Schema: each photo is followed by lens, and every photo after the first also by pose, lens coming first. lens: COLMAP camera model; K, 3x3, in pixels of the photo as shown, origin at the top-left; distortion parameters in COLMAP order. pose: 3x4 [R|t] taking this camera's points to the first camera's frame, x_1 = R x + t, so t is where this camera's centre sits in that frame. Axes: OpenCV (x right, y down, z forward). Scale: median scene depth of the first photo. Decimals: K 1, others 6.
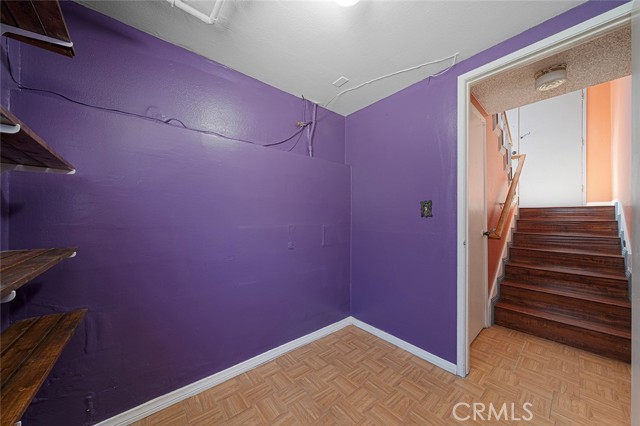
lens RADIAL K [[221.2, 0, 318.3], [0, 221.2, 208.8], [0, 0, 1]] dist [0.000514, -0.000033]
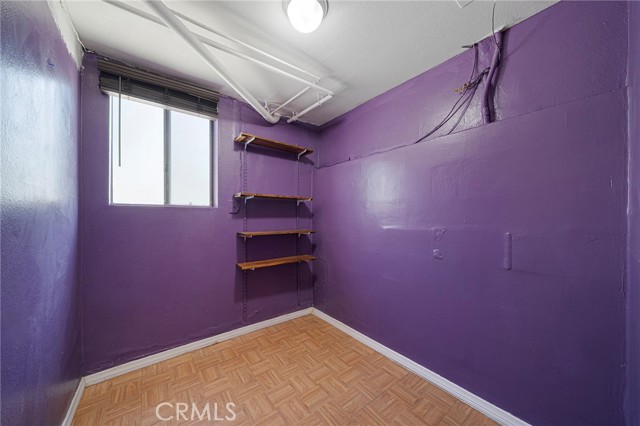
lens RADIAL K [[221.2, 0, 318.3], [0, 221.2, 208.8], [0, 0, 1]] dist [0.000514, -0.000033]
pose [[-0.036058, -0.046647, -0.998260, 0.808371], [0.030321, 0.998399, -0.047749, 0.033554], [0.998890, -0.031990, -0.034586, 0.700322]]
